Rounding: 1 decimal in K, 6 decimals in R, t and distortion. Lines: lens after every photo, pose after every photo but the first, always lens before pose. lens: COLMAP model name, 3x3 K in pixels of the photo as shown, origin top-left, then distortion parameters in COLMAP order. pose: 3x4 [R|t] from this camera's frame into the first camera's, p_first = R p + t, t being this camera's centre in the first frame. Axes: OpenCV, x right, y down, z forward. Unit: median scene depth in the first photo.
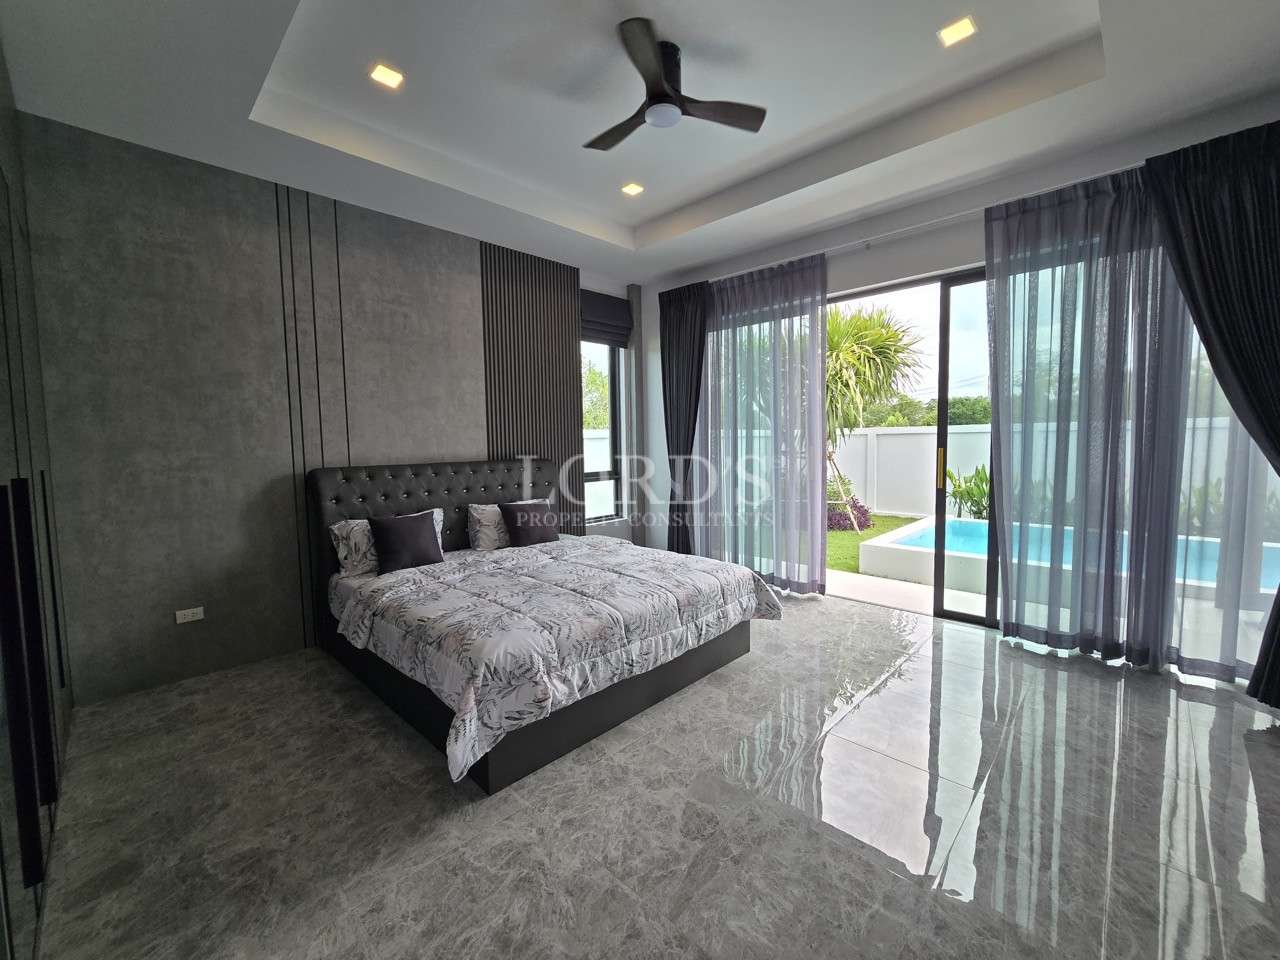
lens RADIAL K [[533.3, 0, 642.7], [0, 533.3, 479.4], [0, 0, 1]] dist [-0.001855, -0.000231]
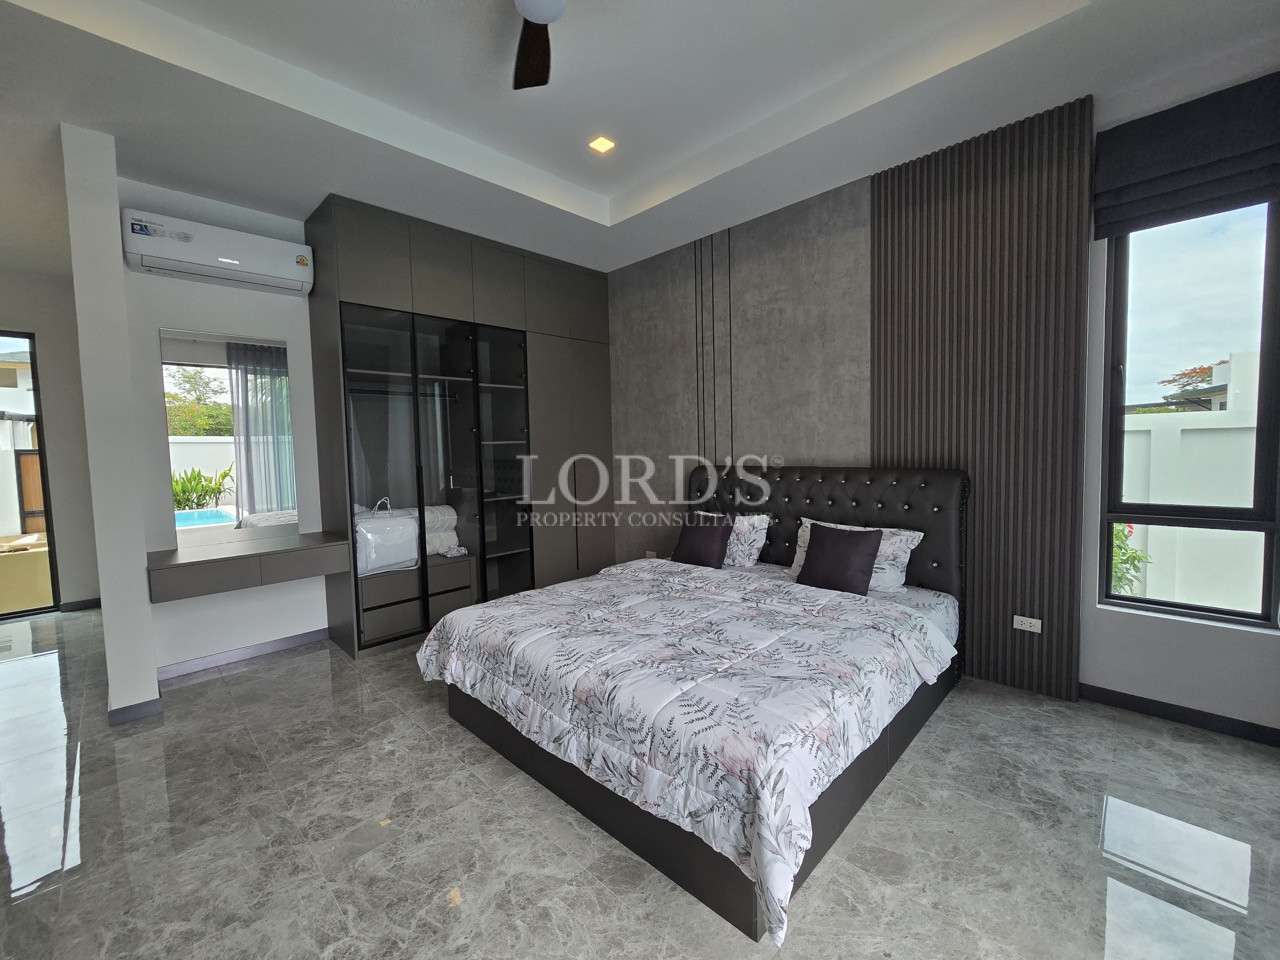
lens RADIAL K [[524.3, 0, 635.2], [0, 524.3, 476.9], [0, 0, 1]] dist [-0.000130, -0.000079]
pose [[-0.016106, 0.078252, -0.996804, 0.589902], [-0.052170, 0.995509, 0.078993, -0.082269], [0.998508, 0.053275, -0.011951, 0.874870]]
